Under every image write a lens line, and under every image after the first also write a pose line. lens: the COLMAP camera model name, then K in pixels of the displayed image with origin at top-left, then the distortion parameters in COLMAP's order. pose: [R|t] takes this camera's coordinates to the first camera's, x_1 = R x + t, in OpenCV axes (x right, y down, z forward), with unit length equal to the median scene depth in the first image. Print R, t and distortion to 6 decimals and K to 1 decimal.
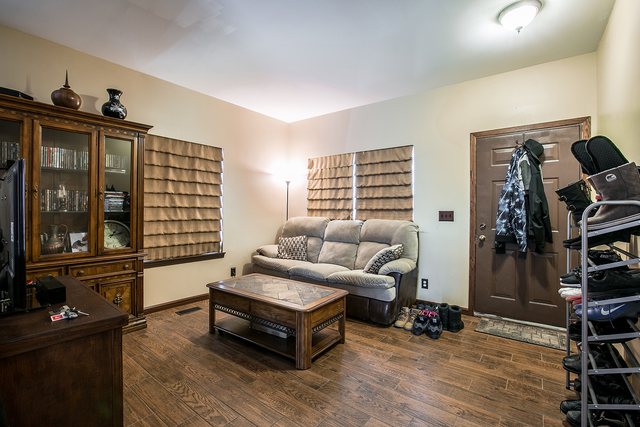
lens RADIAL K [[291.0, 0, 315.1], [0, 291.0, 212.6], [0, 0, 1]] dist [-0.045834, 0.000147]
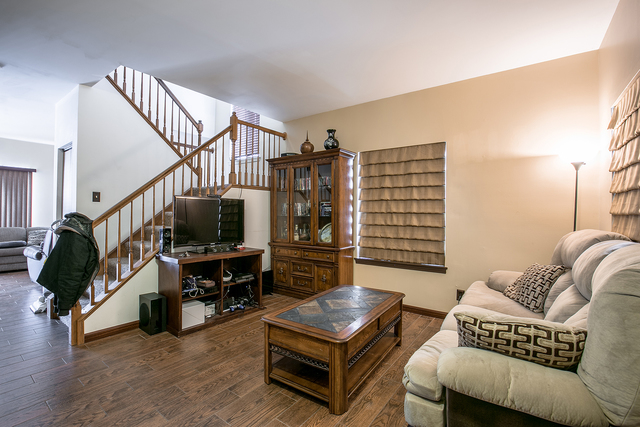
lens RADIAL K [[291.0, 0, 315.1], [0, 291.0, 212.6], [0, 0, 1]] dist [-0.045834, 0.000147]
pose [[0.018404, -0.009730, -0.999783, 0.542288], [-0.015059, 0.999837, -0.010008, -0.004353], [0.999717, 0.015240, 0.018255, 0.670566]]
